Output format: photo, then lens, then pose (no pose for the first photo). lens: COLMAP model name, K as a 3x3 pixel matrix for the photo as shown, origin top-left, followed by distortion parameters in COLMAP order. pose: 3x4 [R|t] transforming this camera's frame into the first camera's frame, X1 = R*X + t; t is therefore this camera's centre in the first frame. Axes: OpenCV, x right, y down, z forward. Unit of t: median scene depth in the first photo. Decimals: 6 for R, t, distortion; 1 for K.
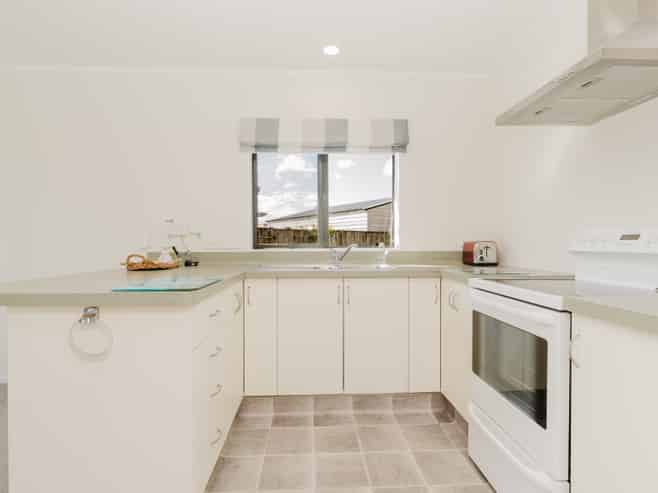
lens RADIAL K [[338.6, 0, 329.0], [0, 338.6, 246.5], [0, 0, 1]] dist [-0.002053, -0.000208]
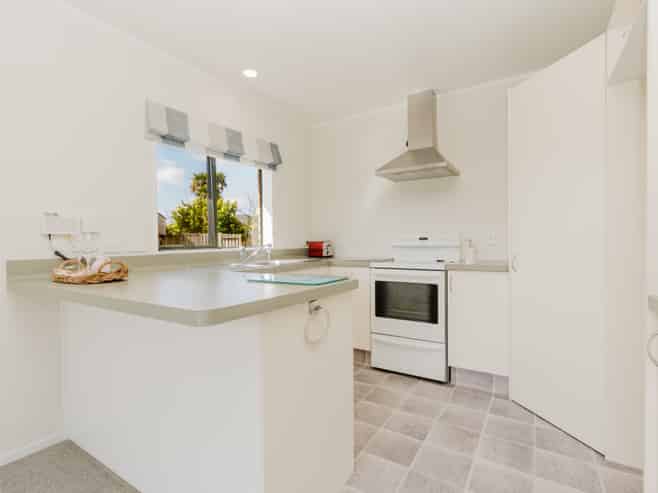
lens RADIAL K [[338.6, 0, 329.0], [0, 338.6, 246.5], [0, 0, 1]] dist [-0.002053, -0.000208]
pose [[0.573948, -0.018498, 0.818683, -0.713958], [0.018463, 0.999783, 0.009646, -0.005382], [-0.818683, 0.009579, 0.574165, 0.127462]]
